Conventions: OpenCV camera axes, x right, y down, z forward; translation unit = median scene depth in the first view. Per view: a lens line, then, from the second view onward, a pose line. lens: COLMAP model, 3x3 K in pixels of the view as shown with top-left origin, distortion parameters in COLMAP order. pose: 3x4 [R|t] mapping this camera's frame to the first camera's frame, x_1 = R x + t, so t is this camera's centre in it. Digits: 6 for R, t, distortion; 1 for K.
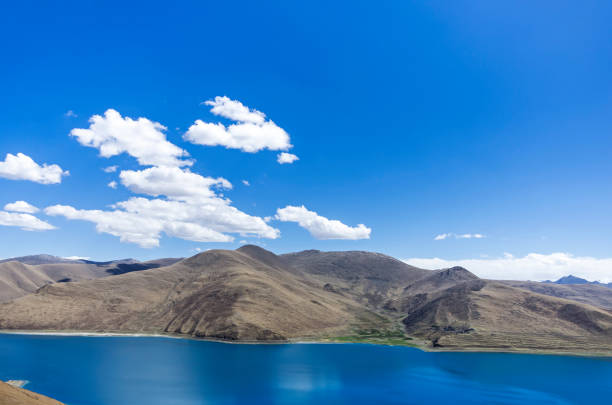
lens RADIAL K [[476.3, 0, 305.7], [0, 476.3, 201.7], [0, 0, 1]] dist [0.030825, -0.035607]
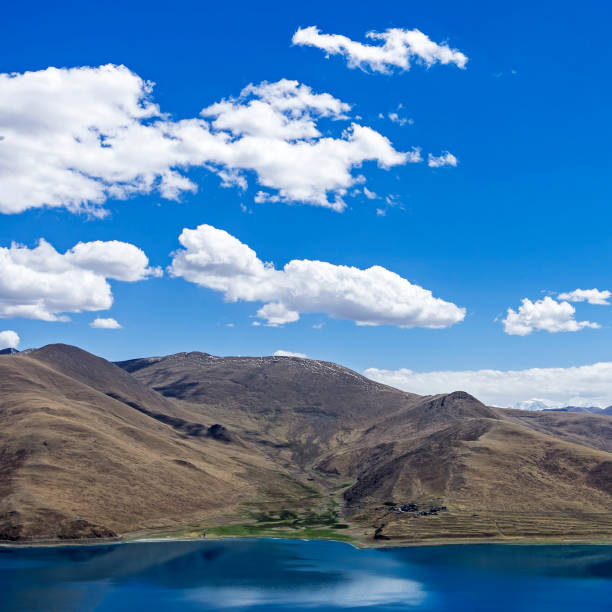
lens RADIAL K [[990.3, 0, 485.3], [0, 990.3, 297.0], [0, 0, 1]] dist [-0.010198, -0.005730]
pose [[0.960351, 0.030834, 0.277084, 0.036398], [-0.047490, 0.997432, 0.053602, -0.056996], [-0.274720, -0.064636, 0.959349, -0.163299]]
